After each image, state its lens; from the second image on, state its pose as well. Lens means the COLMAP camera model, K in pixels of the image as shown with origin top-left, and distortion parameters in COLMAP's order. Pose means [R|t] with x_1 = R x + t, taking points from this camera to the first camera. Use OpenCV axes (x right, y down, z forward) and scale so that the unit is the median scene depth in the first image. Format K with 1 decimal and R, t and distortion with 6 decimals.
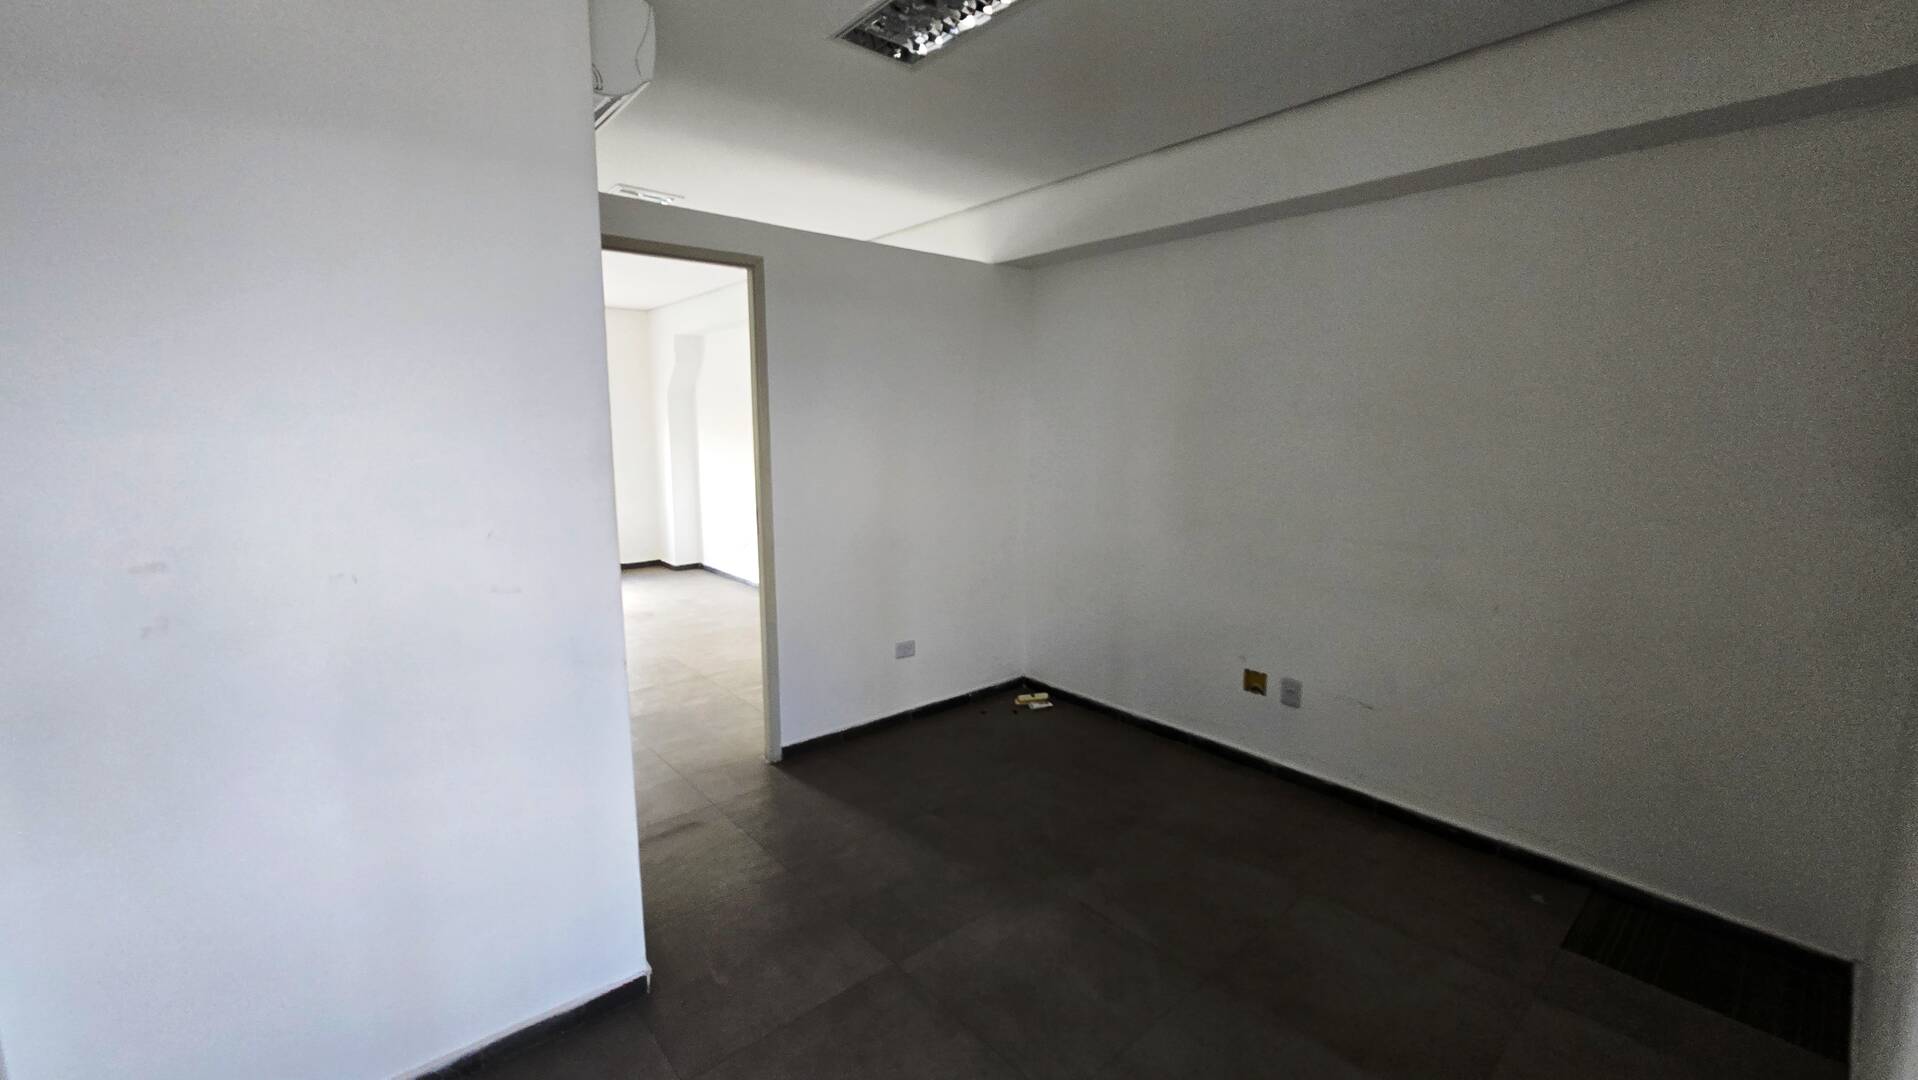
lens RADIAL K [[778.8, 0, 959.0], [0, 778.8, 540.0], [0, 0, 1]] dist [0.002152, 0.000089]
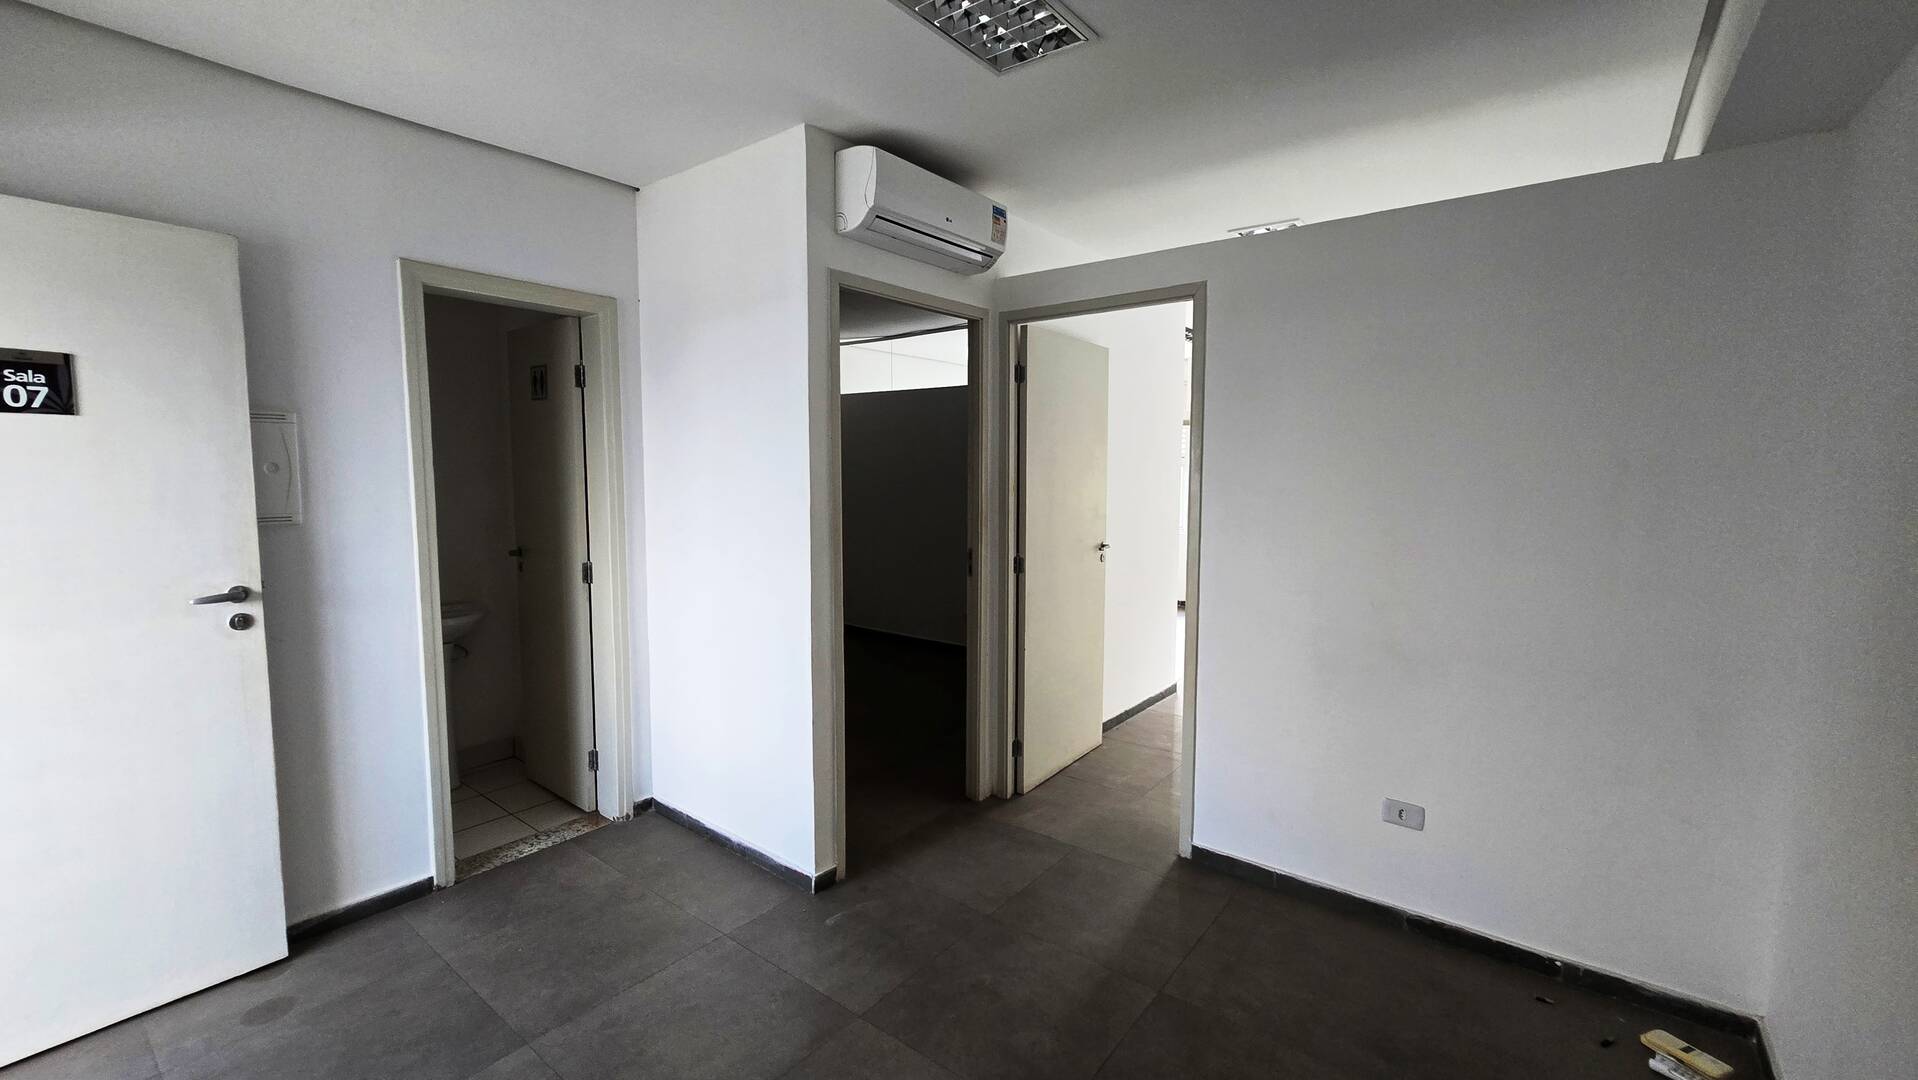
lens RADIAL K [[778.8, 0, 959.0], [0, 778.8, 540.0], [0, 0, 1]] dist [0.002152, 0.000089]
pose [[0.200026, 0.088959, -0.975744, 0.576004], [-0.154199, 0.986318, 0.058313, -0.080353], [0.967581, 0.138795, 0.211007, 0.579605]]
